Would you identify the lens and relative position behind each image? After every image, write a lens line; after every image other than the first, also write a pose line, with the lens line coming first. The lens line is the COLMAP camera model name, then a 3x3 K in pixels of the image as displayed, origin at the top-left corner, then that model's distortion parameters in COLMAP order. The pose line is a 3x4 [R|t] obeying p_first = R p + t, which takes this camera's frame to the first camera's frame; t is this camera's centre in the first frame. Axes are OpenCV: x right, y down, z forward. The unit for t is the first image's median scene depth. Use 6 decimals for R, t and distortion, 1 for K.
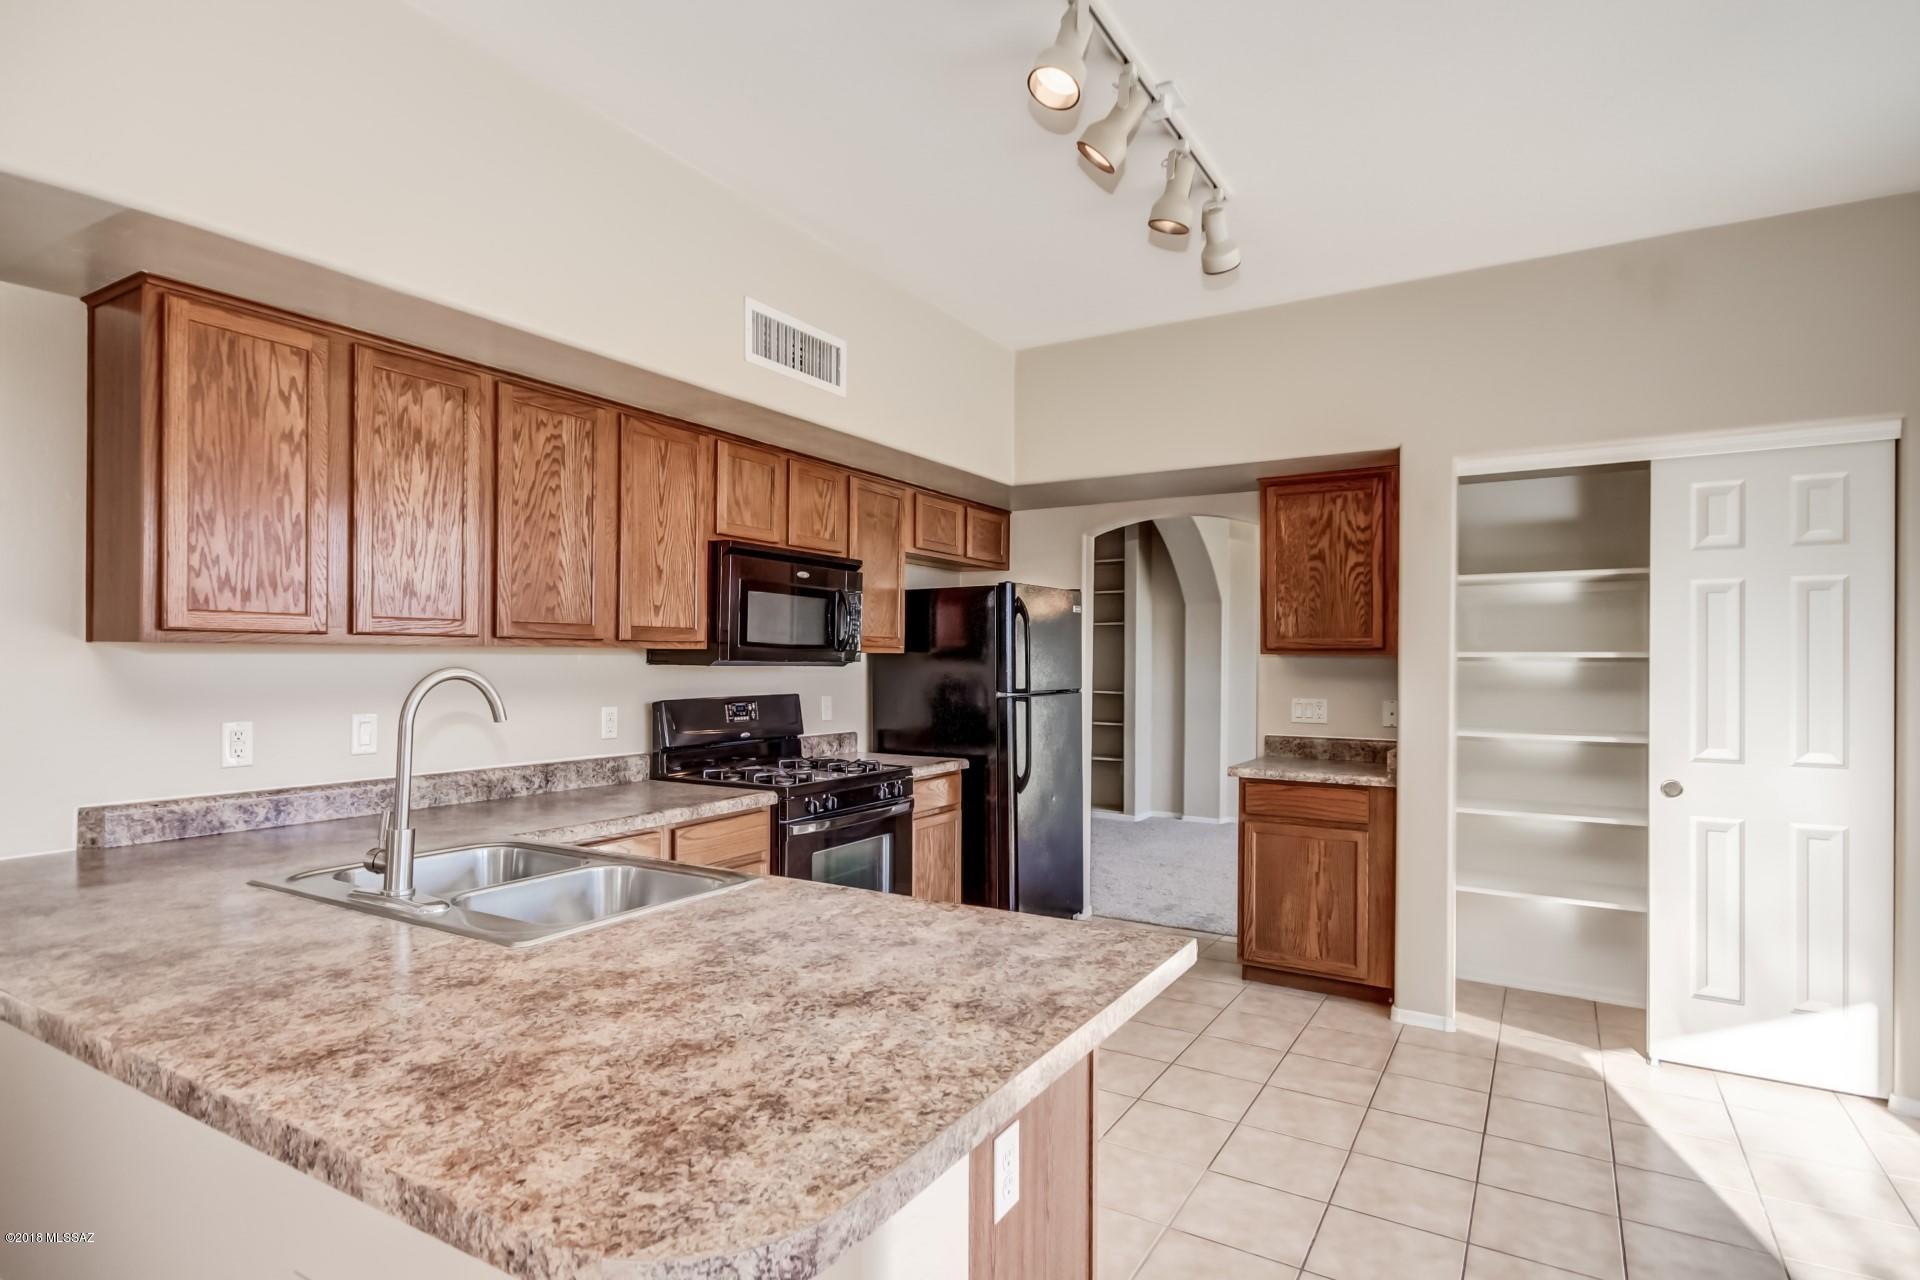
lens RADIAL K [[981.9, 0, 961.3], [0, 981.9, 650.1], [0, 0, 1]] dist [0.009647, 0.000239]
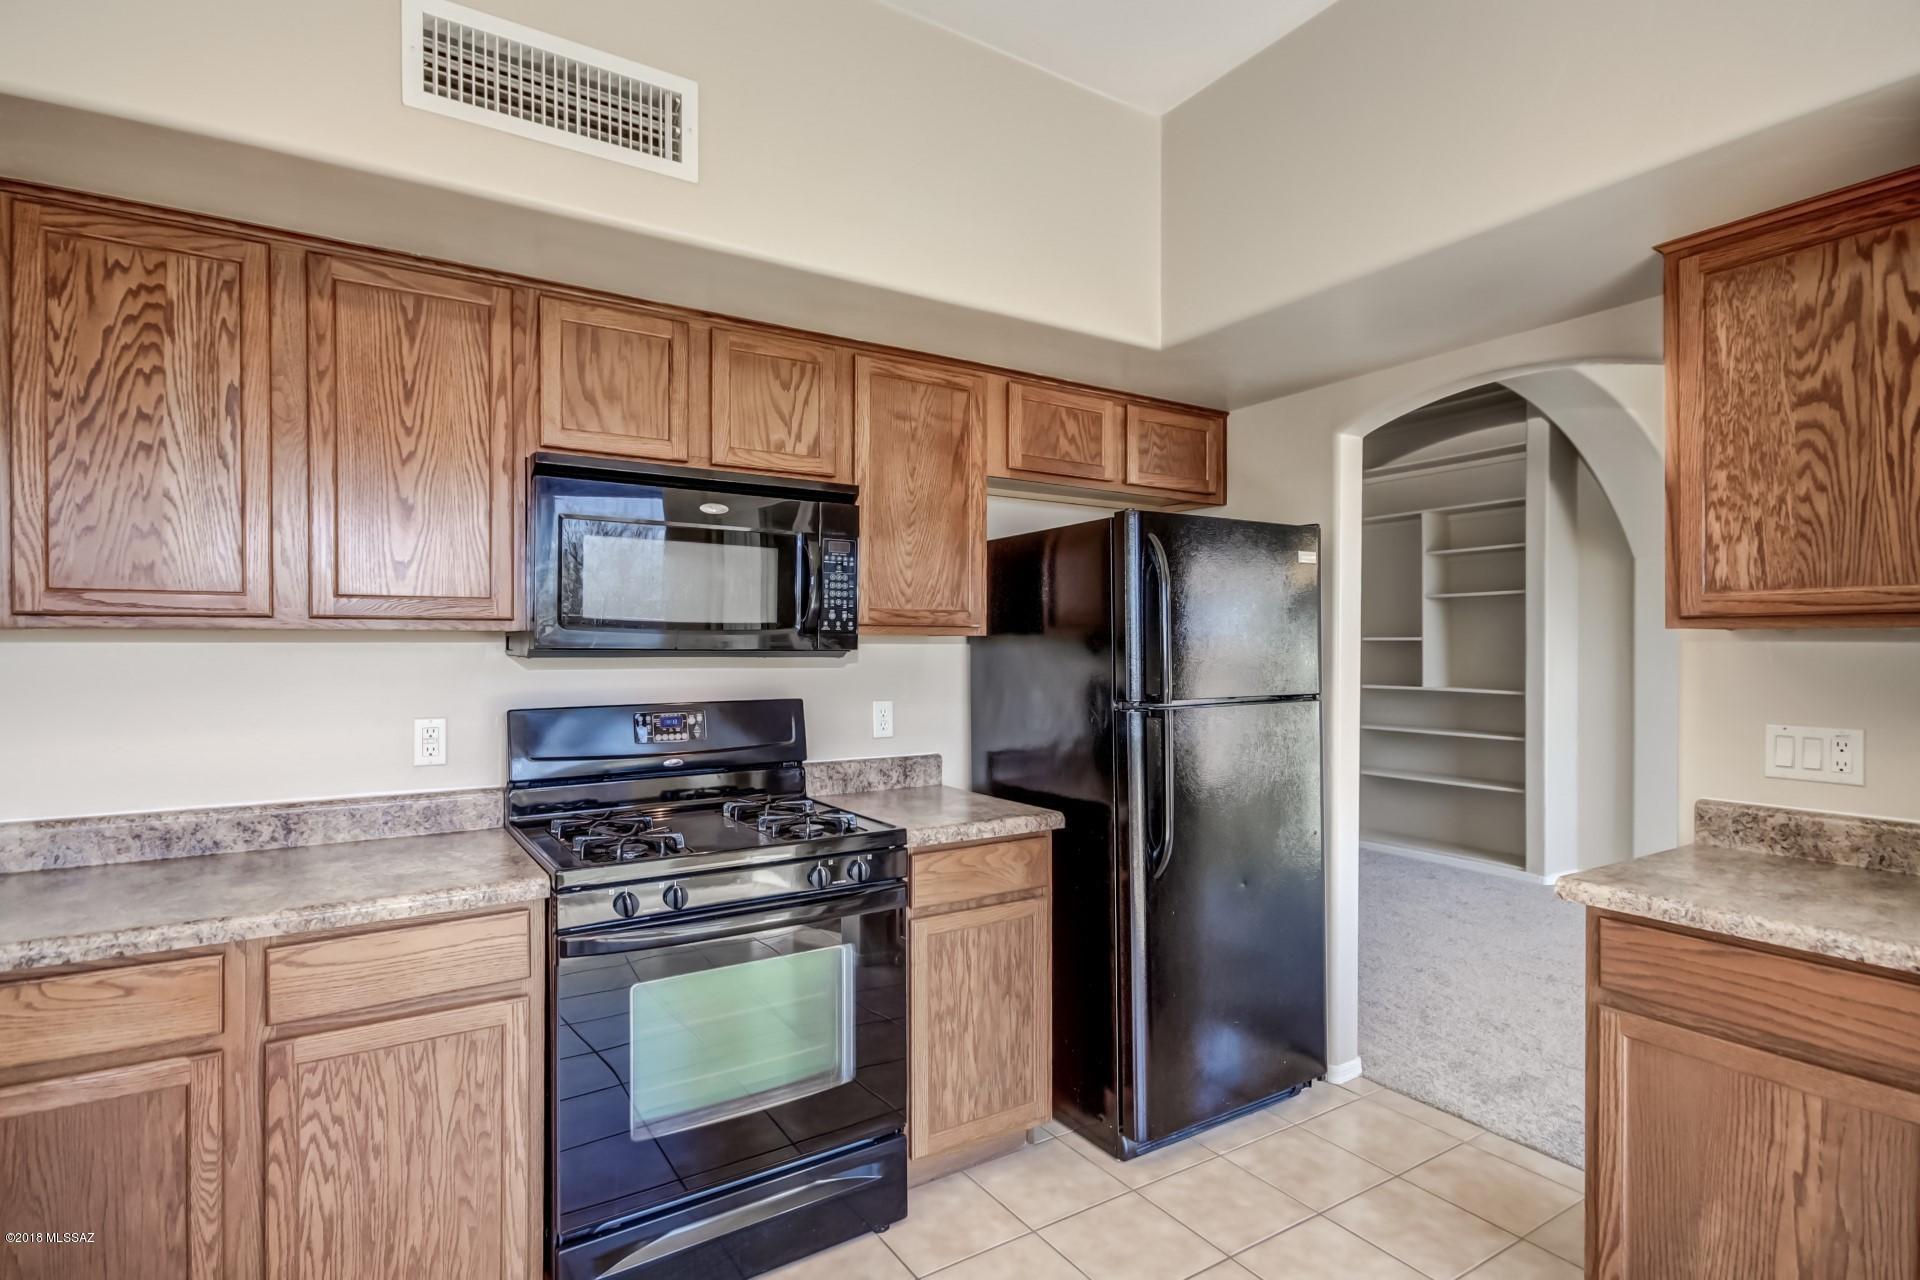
lens RADIAL K [[981.9, 0, 963.8], [0, 981.9, 648.2], [0, 0, 1]] dist [0.009647, 0.000239]
pose [[0.902246, -0.010247, -0.431100, 0.216775], [0.012594, 0.999917, 0.002590, 0.008625], [0.431038, -0.007767, 0.902301, 0.464046]]
